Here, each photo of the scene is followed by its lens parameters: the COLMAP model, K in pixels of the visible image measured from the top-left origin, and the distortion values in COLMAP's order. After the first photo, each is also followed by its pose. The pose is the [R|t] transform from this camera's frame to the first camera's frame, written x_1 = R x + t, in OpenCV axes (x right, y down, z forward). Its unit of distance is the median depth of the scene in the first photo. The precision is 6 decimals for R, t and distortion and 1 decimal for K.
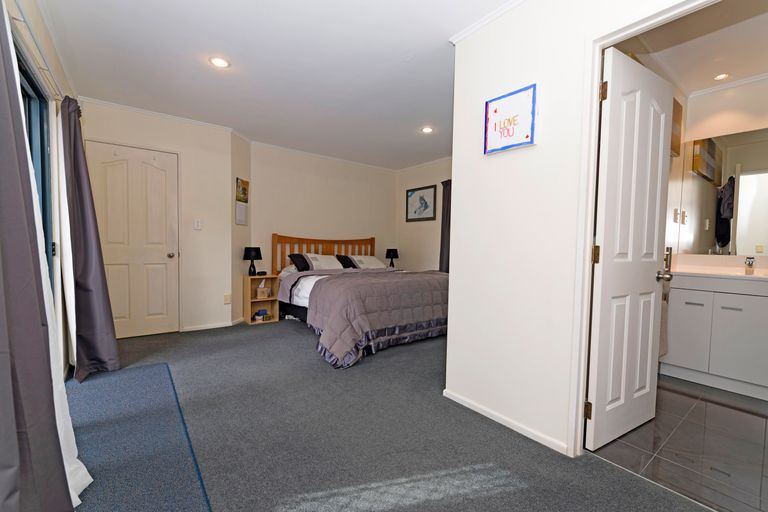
lens RADIAL K [[329.9, 0, 384.0], [0, 329.9, 256.0], [0, 0, 1]] dist [0.002339, 0.000075]
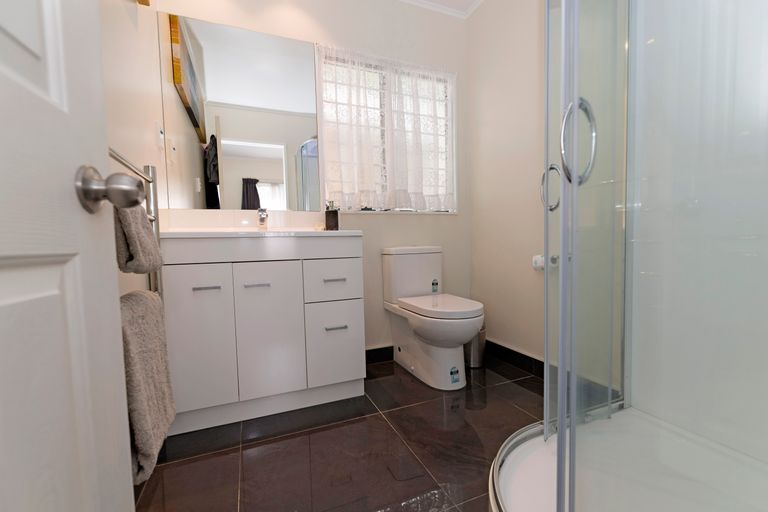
lens RADIAL K [[329.9, 0, 384.0], [0, 329.9, 256.0], [0, 0, 1]] dist [0.002339, 0.000075]
pose [[0.263308, -0.092629, 0.960254, 0.364162], [0.059711, 0.995036, 0.079611, 0.047485], [-0.962862, 0.036376, 0.267532, 0.417990]]
